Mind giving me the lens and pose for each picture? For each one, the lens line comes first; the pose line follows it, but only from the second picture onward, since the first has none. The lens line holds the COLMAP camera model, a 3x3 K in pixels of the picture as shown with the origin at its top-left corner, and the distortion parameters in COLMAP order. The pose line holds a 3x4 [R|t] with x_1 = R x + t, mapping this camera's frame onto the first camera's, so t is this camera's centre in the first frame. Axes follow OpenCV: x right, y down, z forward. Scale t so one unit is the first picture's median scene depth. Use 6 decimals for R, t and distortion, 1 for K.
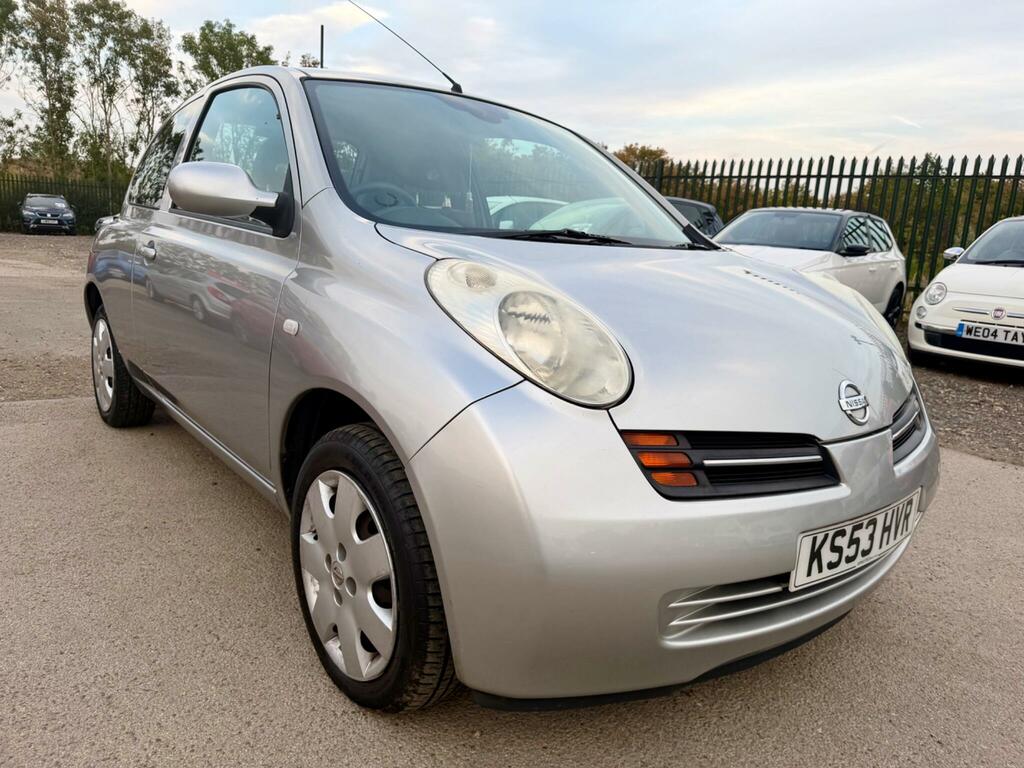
lens RADIAL K [[785.9, 0, 512.0], [0, 785.9, 384.0], [0, 0, 1]] dist [-0.003463, -0.002236]
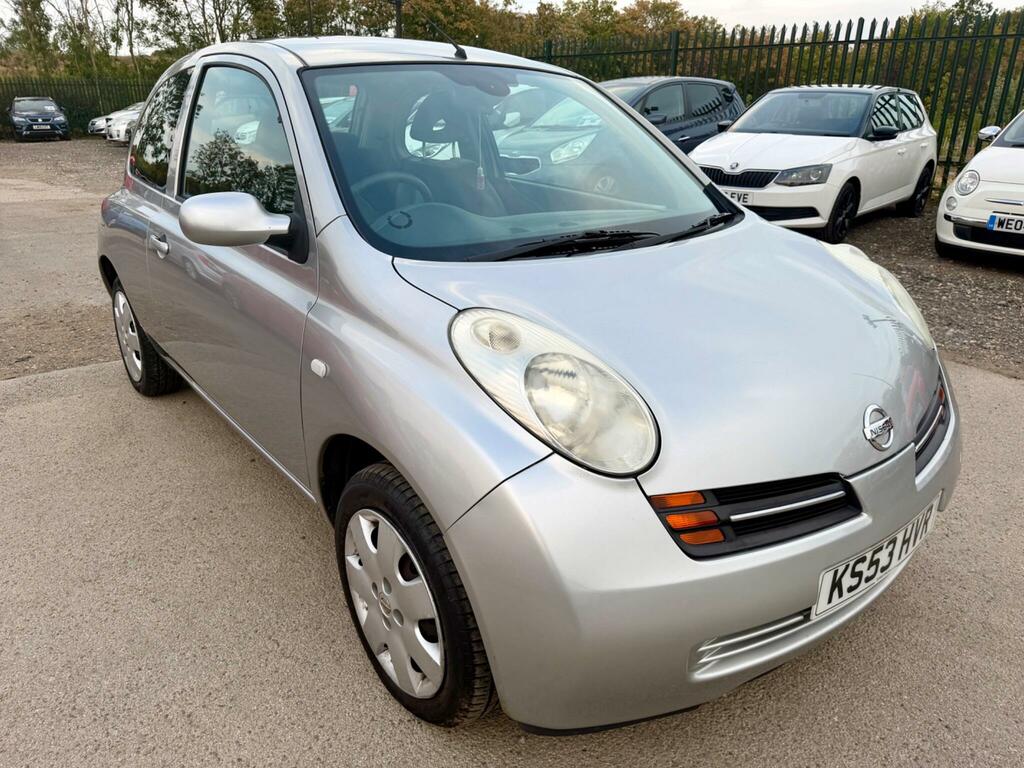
lens RADIAL K [[781.1, 0, 506.4], [0, 781.1, 414.5], [0, 0, 1]] dist [0.003396, -0.009665]
pose [[0.998303, -0.047396, -0.033846, -0.007111], [0.052858, 0.981345, 0.184844, -0.187413], [0.024453, -0.186319, 0.982185, 0.003304]]
